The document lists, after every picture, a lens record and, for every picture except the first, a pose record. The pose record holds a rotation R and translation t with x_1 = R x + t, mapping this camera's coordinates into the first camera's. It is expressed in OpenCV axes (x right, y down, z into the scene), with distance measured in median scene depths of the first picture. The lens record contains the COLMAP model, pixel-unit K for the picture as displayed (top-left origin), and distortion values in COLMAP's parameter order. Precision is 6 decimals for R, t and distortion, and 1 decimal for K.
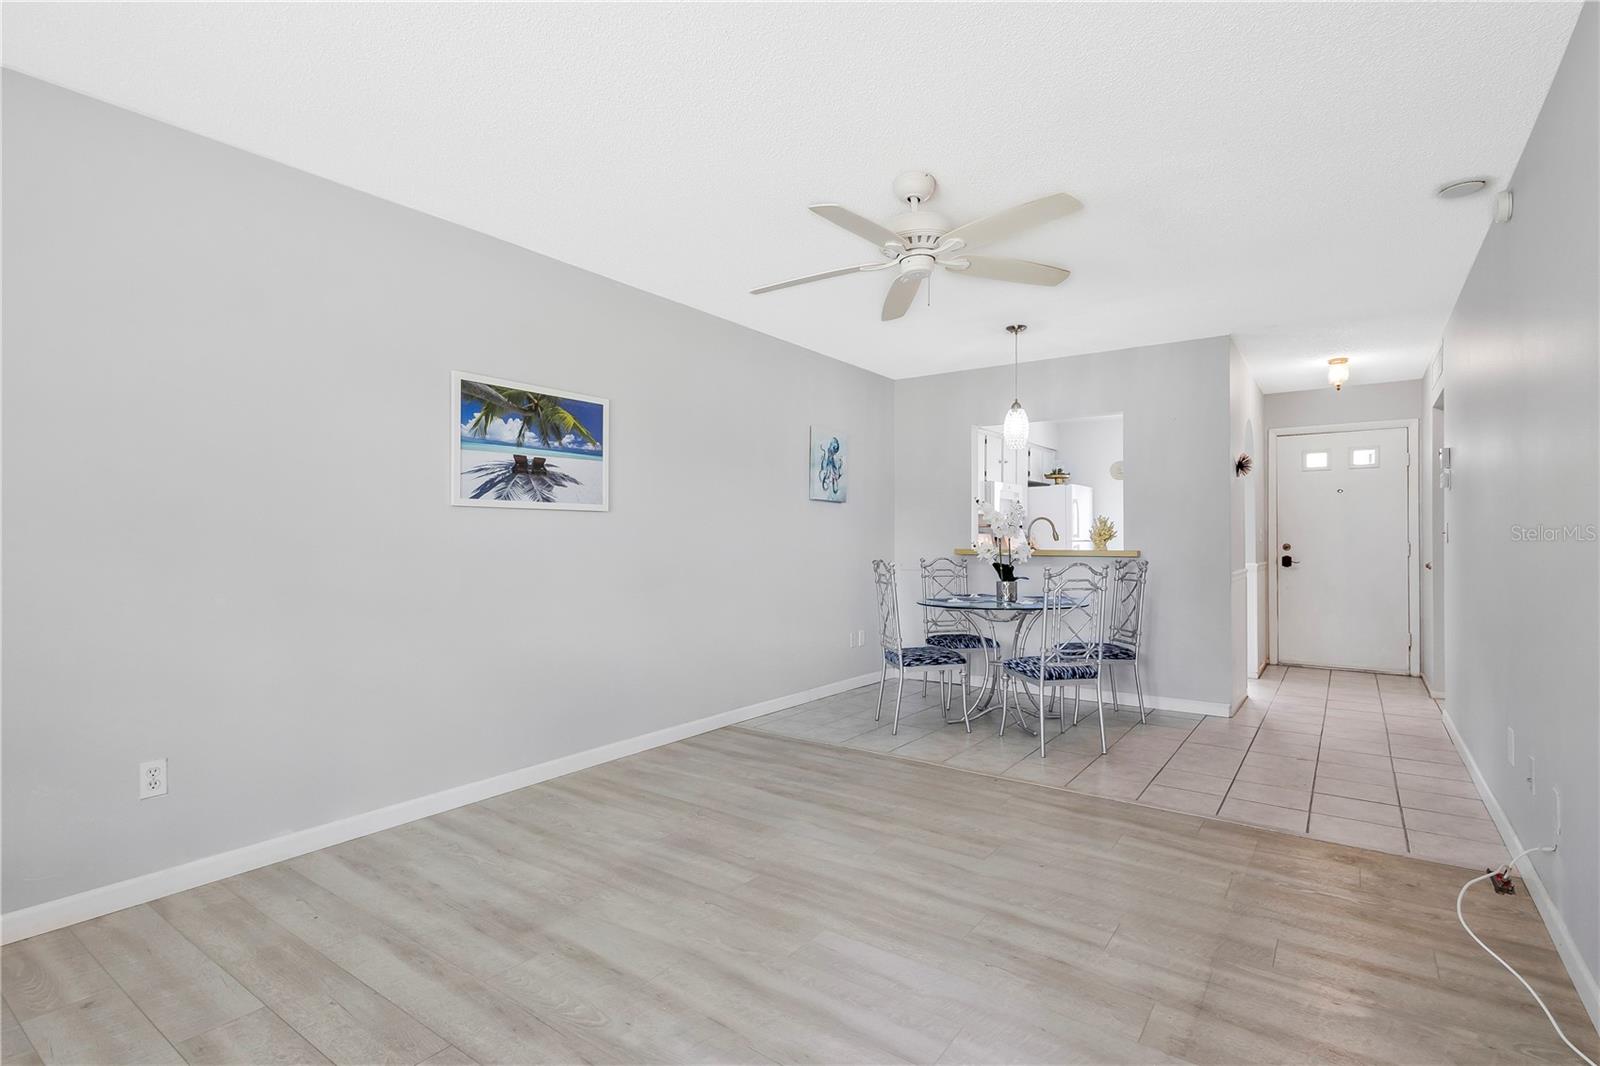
lens RADIAL K [[742.5, 0, 809.3], [0, 742.5, 533.0], [0, 0, 1]] dist [0.010820, 0.000887]
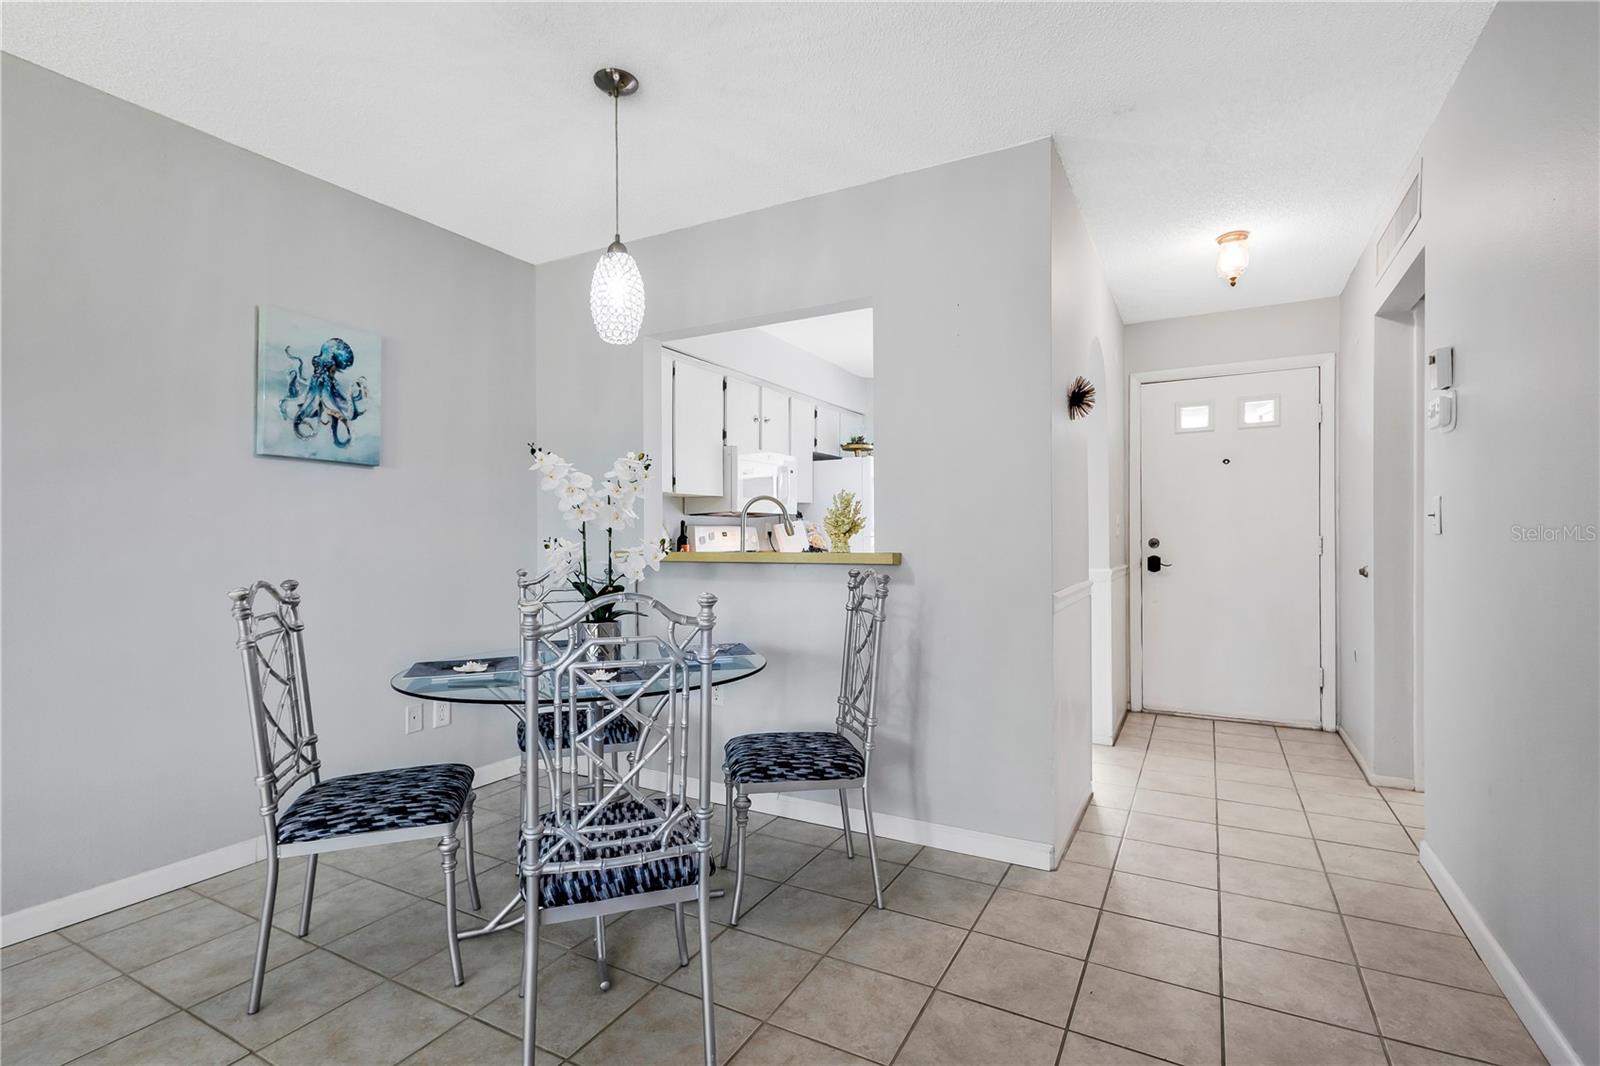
lens RADIAL K [[742.5, 0, 791.5], [0, 742.5, 540.8], [0, 0, 1]] dist [0.010820, 0.000887]
pose [[0.993485, -0.007043, 0.113747, 0.290882], [0.005581, 0.999898, 0.013165, 0.007314], [-0.113828, -0.012445, 0.993423, 0.450852]]
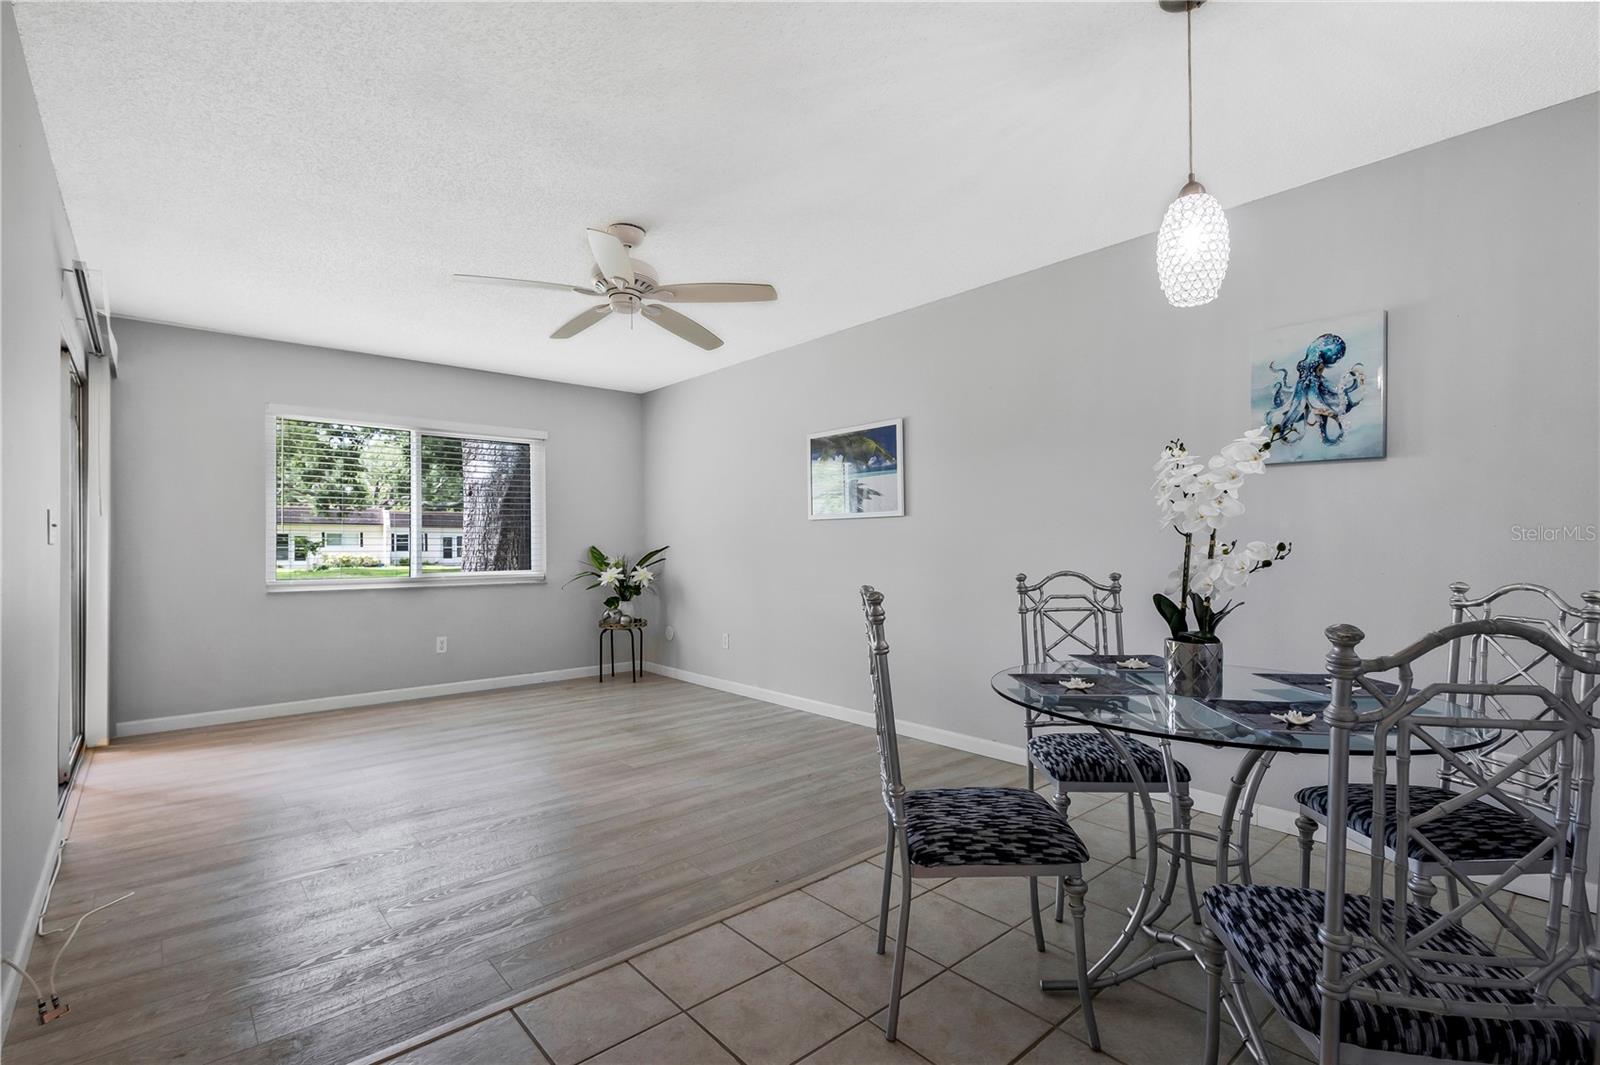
lens RADIAL K [[742.5, 0, 809.6], [0, 742.5, 525.5], [0, 0, 1]] dist [0.010820, 0.000887]
pose [[-0.217391, -0.022525, -0.975825, 0.609448], [0.015489, 0.999528, -0.026523, 0.009535], [0.975962, -0.020881, -0.216940, 0.772466]]
